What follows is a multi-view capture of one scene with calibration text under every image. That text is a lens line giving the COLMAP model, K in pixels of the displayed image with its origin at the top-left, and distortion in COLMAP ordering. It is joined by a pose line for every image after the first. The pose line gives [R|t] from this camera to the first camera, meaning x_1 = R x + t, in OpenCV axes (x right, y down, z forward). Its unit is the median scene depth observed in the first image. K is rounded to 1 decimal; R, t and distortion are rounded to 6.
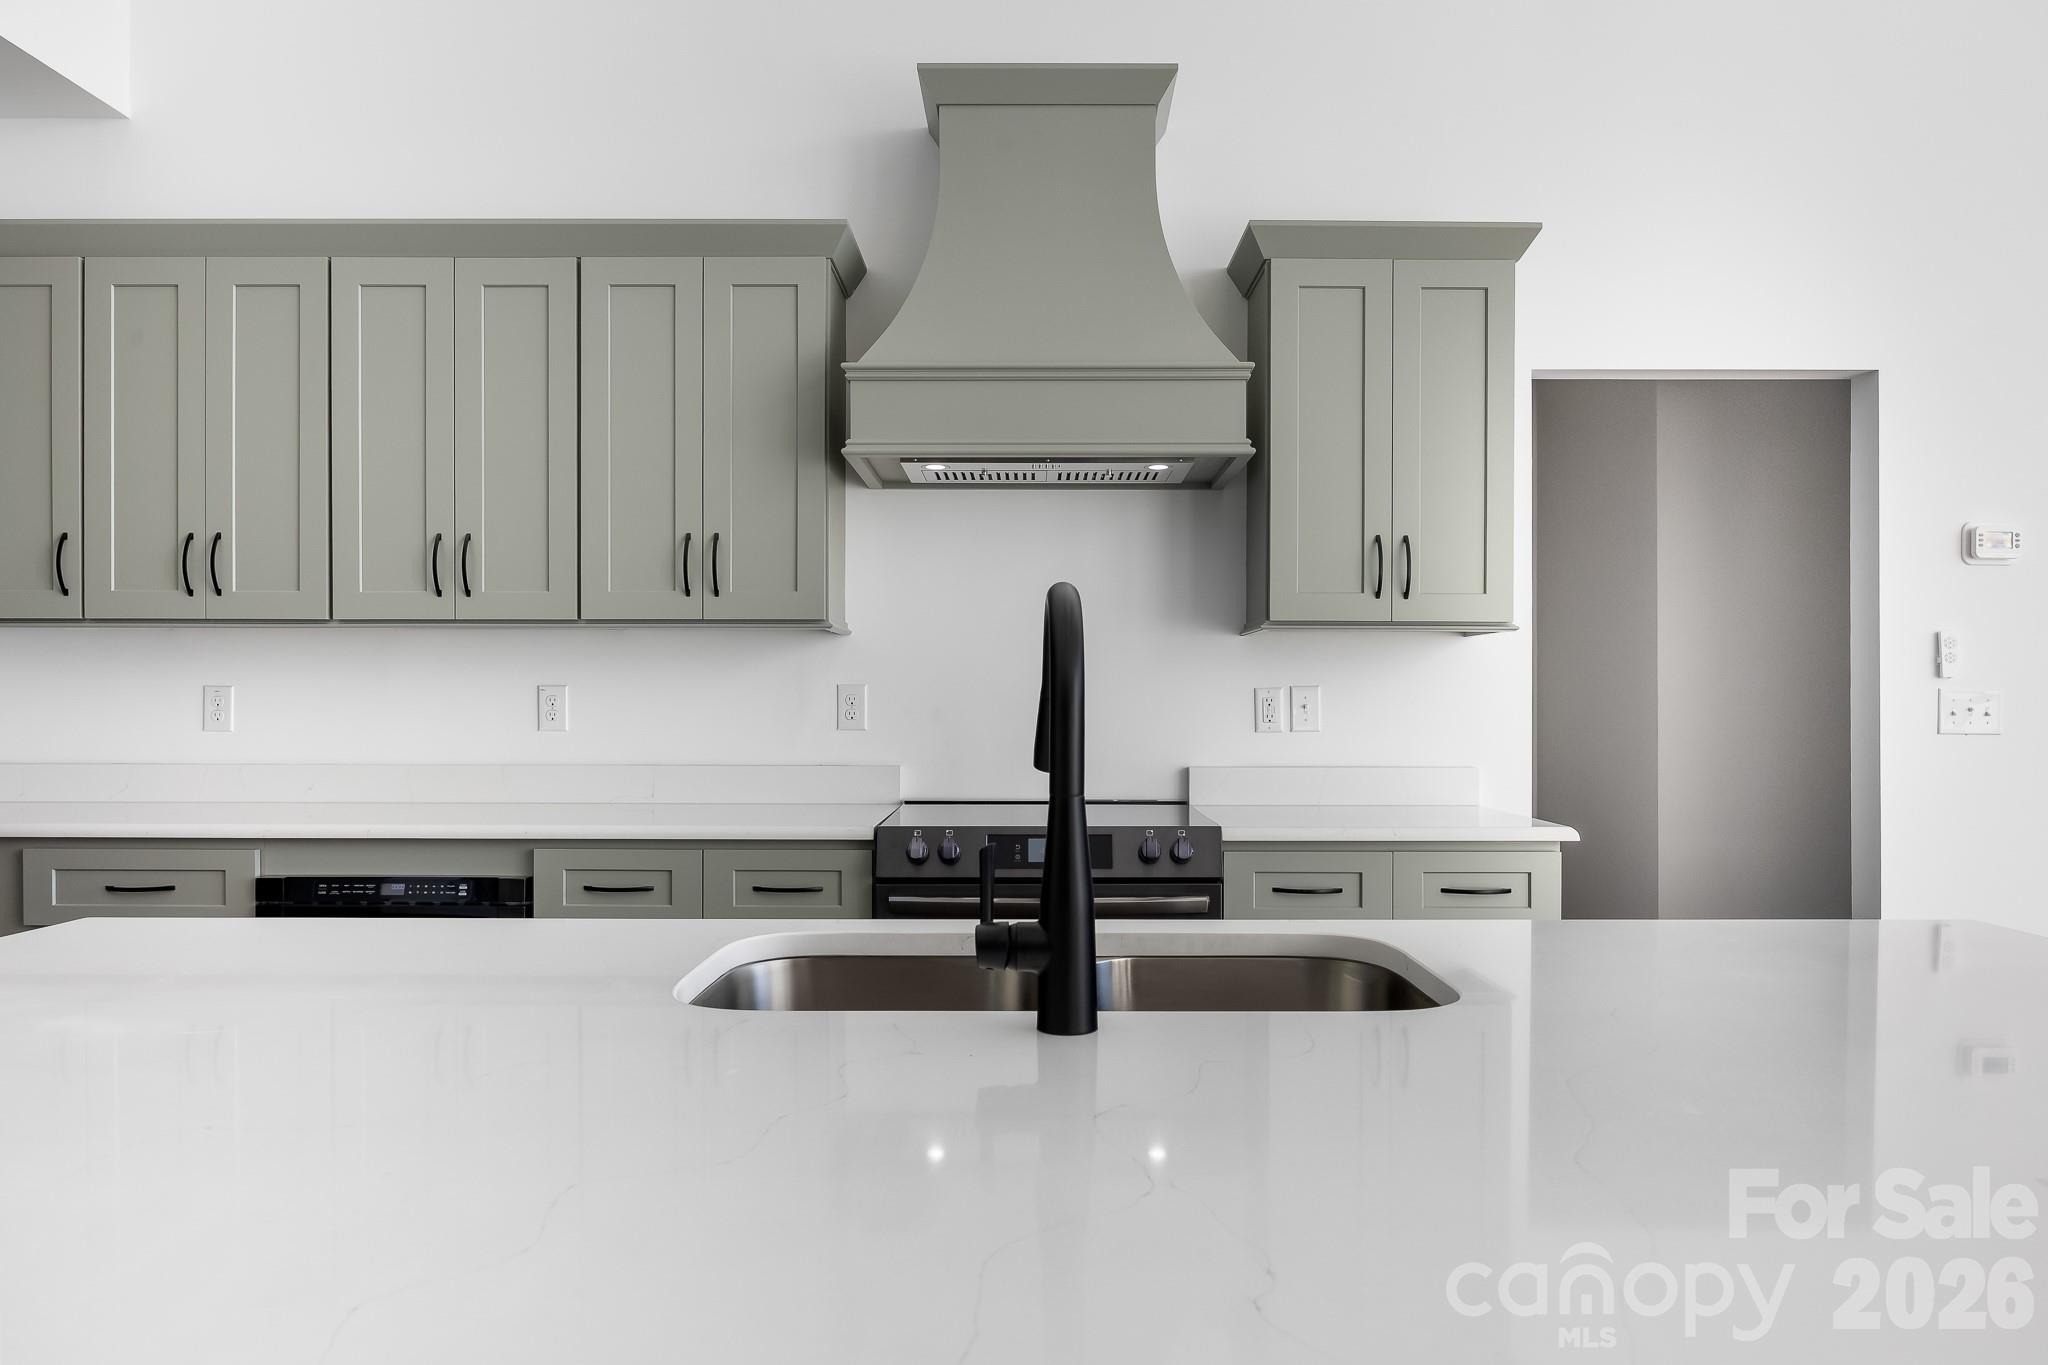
lens RADIAL K [[1283.5, 0, 1000.4], [0, 1283.5, 714.3], [0, 0, 1]] dist [0.001232, -0.000956]
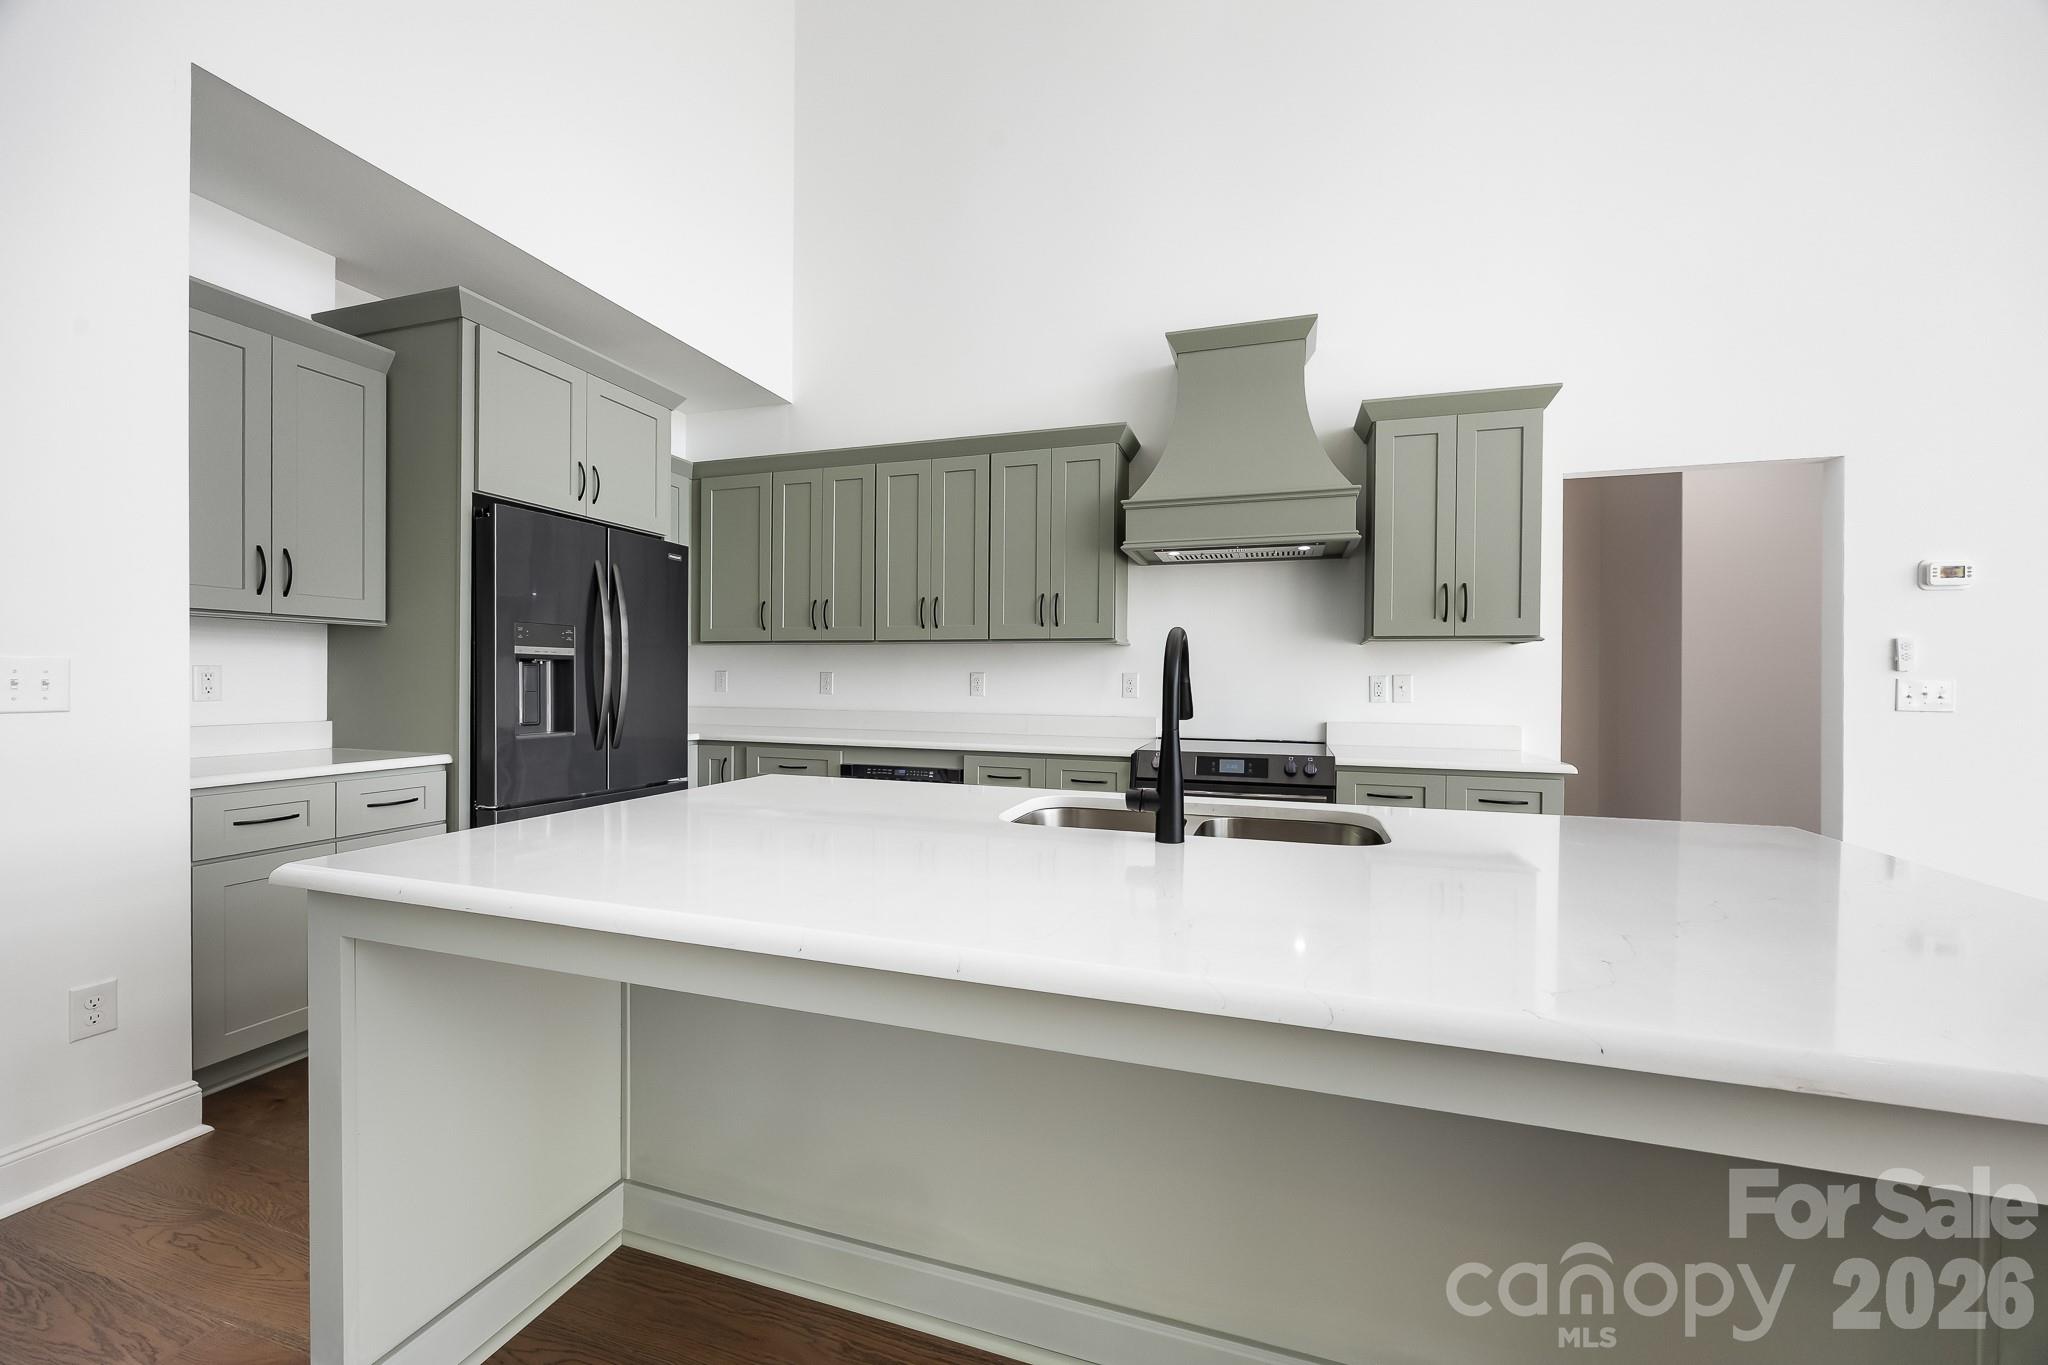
lens RADIAL K [[804.5, 0, 1023.9], [0, 804.5, 685.1], [0, 0, 1]] dist [0.009884, -0.000088]
pose [[0.952876, 0.008442, -0.303241, 0.094259], [-0.008418, 0.999964, 0.001384, -0.006238], [0.303242, 0.001234, 0.952913, -0.150353]]
